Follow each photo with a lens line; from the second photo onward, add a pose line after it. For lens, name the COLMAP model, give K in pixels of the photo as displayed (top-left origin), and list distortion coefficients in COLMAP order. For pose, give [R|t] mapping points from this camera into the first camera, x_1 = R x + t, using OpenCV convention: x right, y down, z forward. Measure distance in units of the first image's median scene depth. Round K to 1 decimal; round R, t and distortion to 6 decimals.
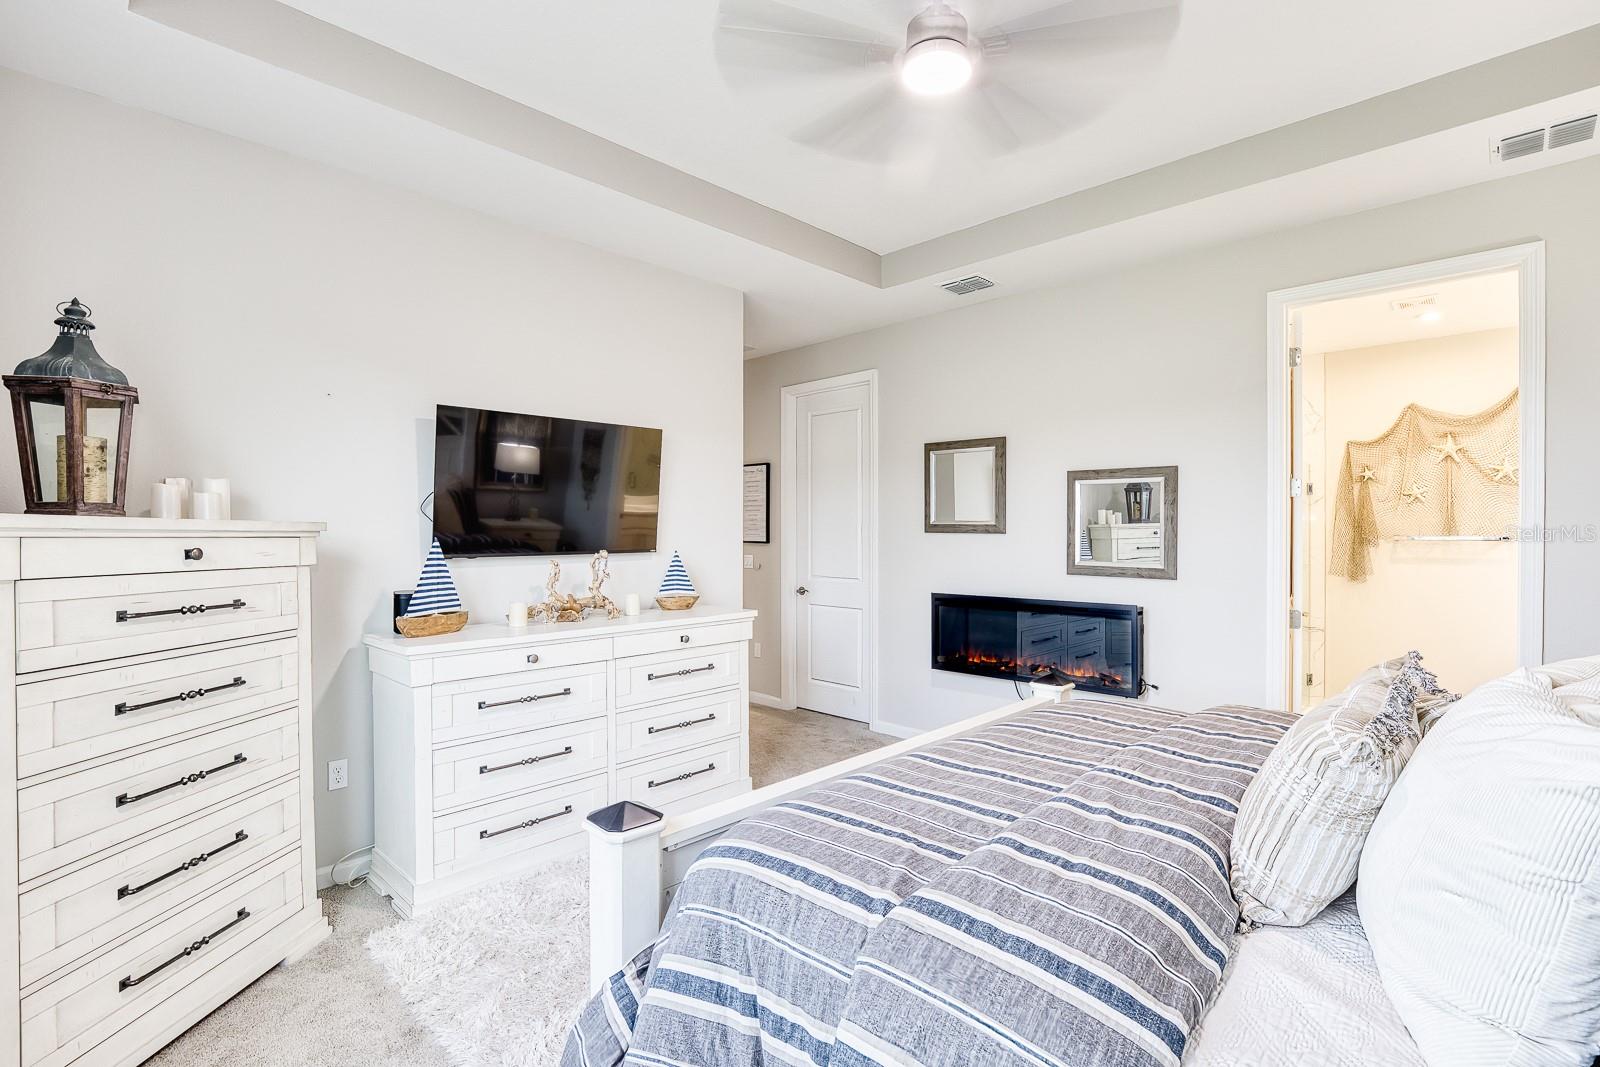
lens RADIAL K [[733.0, 0, 816.1], [0, 733.0, 535.2], [0, 0, 1]] dist [-0.022922, 0.005166]
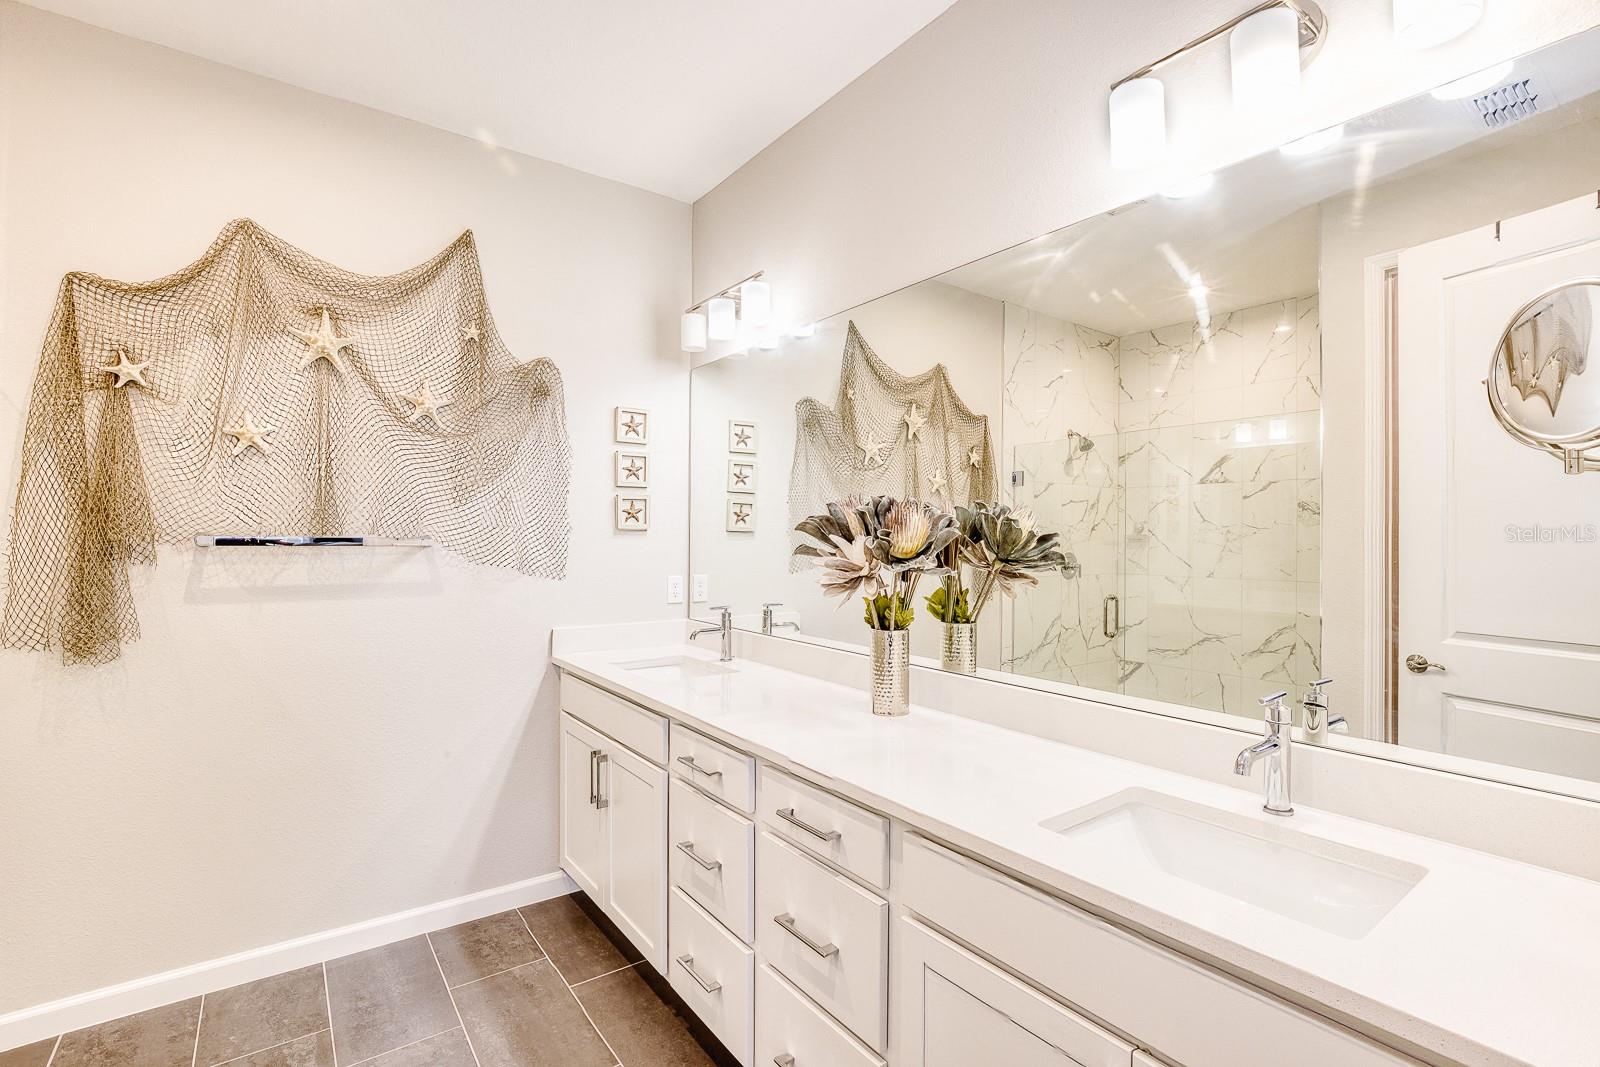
lens RADIAL K [[733.0, 0, 813.1], [0, 733.0, 526.5], [0, 0, 1]] dist [-0.022922, 0.005166]
pose [[0.158843, 0.013117, 0.987217, 0.456168], [0.000702, 0.999910, -0.013399, 0.001731], [-0.987304, 0.002822, 0.158820, 0.597911]]
